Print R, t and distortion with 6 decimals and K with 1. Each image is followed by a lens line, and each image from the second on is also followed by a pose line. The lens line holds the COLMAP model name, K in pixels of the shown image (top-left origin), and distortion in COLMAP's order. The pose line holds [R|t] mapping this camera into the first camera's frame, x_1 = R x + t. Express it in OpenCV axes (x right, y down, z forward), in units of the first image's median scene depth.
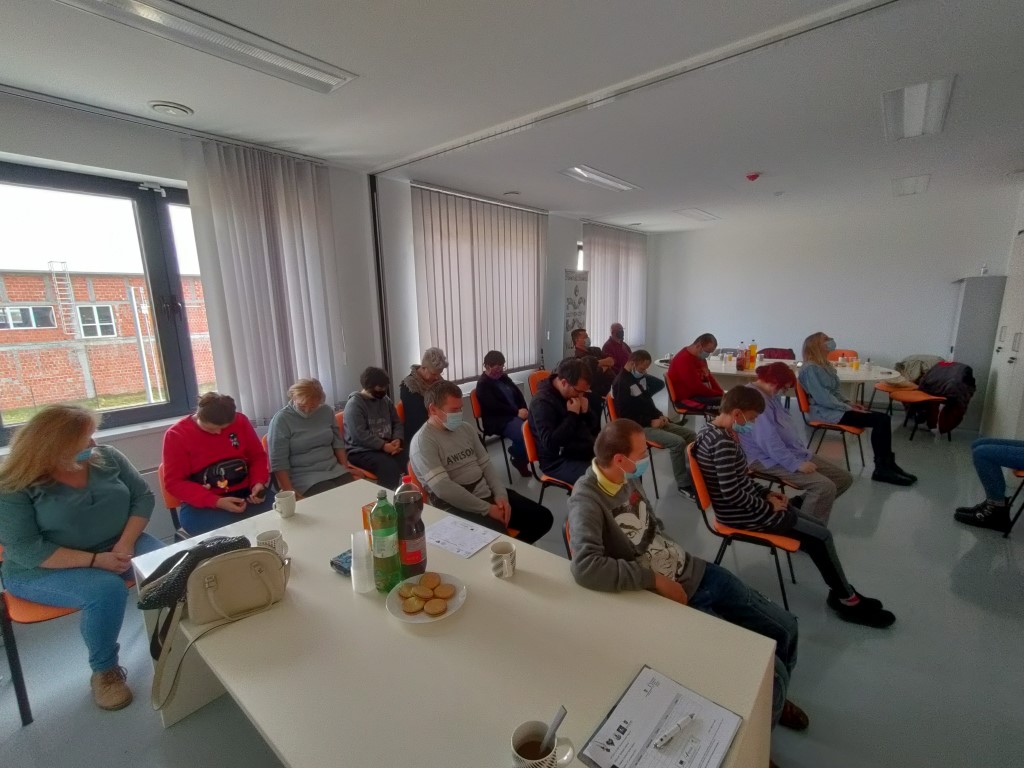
lens RADIAL K [[467.2, 0, 508.7], [0, 467.2, 387.0], [0, 0, 1]] dist [0.010718, 0.000456]
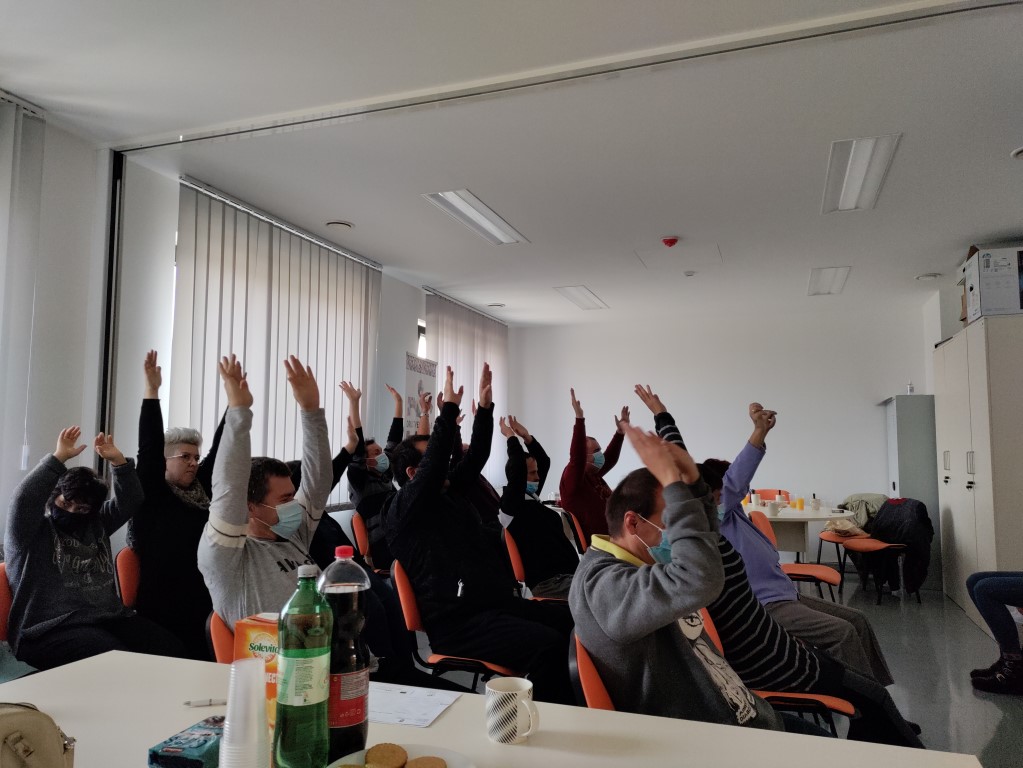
lens RADIAL K [[756.2, 0, 505.5], [0, 756.2, 382.0], [0, 0, 1]] dist [0.052212, -0.048269]
pose [[0.937683, 0.062703, 0.341789, -0.122285], [0.035958, 0.960797, -0.274912, 0.089064], [-0.345628, 0.270070, 0.898668, 0.038778]]
